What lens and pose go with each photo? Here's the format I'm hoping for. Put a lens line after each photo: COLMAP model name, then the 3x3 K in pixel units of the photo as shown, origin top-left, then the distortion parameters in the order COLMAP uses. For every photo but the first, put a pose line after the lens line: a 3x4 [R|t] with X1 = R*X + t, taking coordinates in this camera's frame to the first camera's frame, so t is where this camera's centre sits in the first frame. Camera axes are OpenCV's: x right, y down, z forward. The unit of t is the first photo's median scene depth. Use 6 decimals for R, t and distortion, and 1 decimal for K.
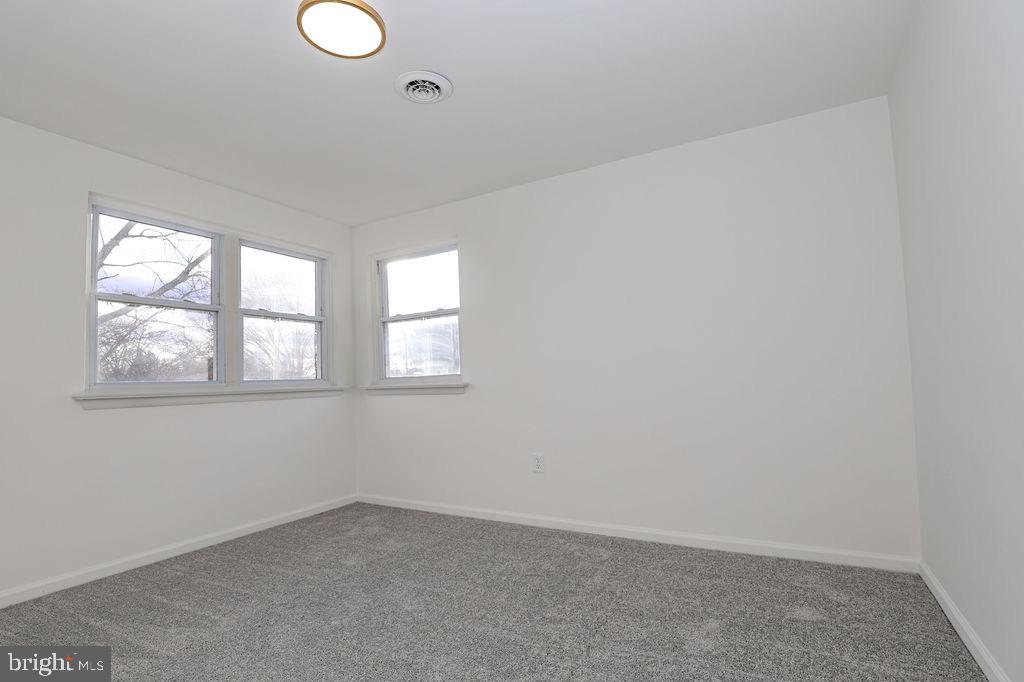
lens RADIAL K [[489.8, 0, 504.5], [0, 489.8, 349.9], [0, 0, 1]] dist [-0.037074, 0.006896]
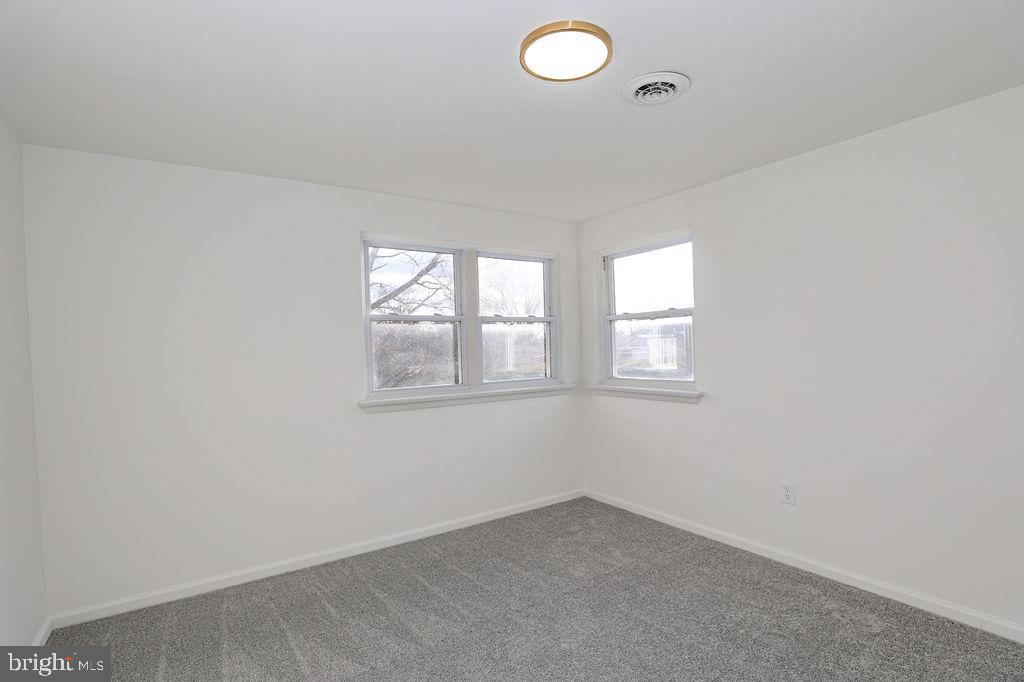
lens RADIAL K [[489.8, 0, 504.4], [0, 489.8, 358.8], [0, 0, 1]] dist [-0.037074, 0.006896]
pose [[0.899877, 0.021959, -0.435590, -0.017763], [0.020491, 0.995500, 0.092517, -0.113340], [0.435662, -0.092180, 0.895378, 0.043885]]
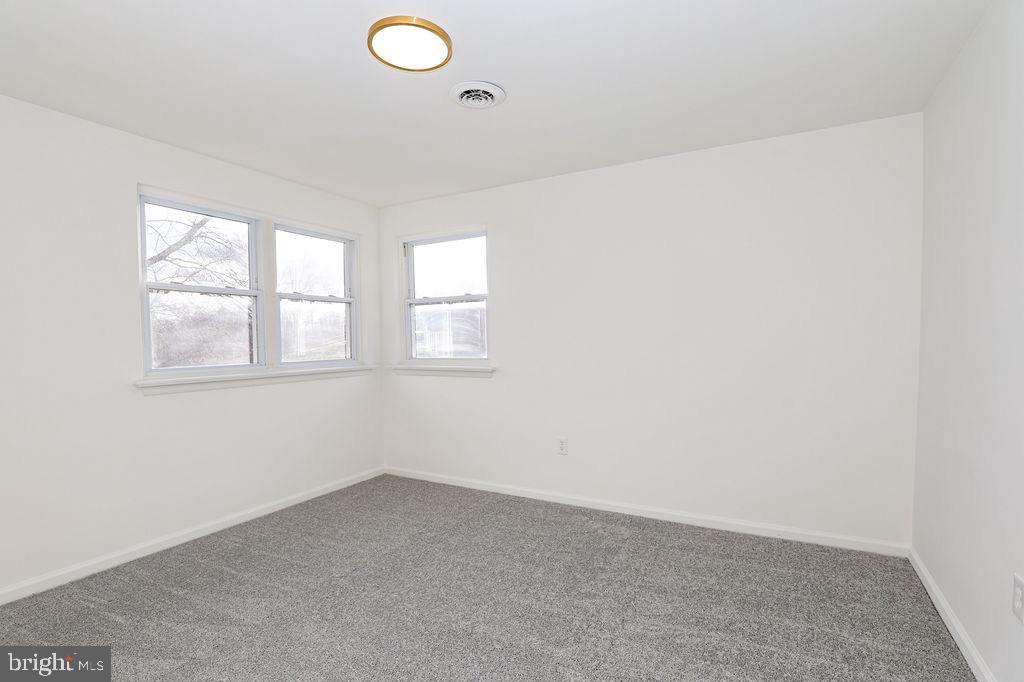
lens RADIAL K [[489.8, 0, 506.3], [0, 489.8, 357.7], [0, 0, 1]] dist [-0.037074, 0.006896]
pose [[0.999670, 0.021831, 0.013521, -0.086310], [-0.023054, 0.994912, 0.098078, -0.074532], [-0.011311, -0.098357, 0.995087, -0.054566]]
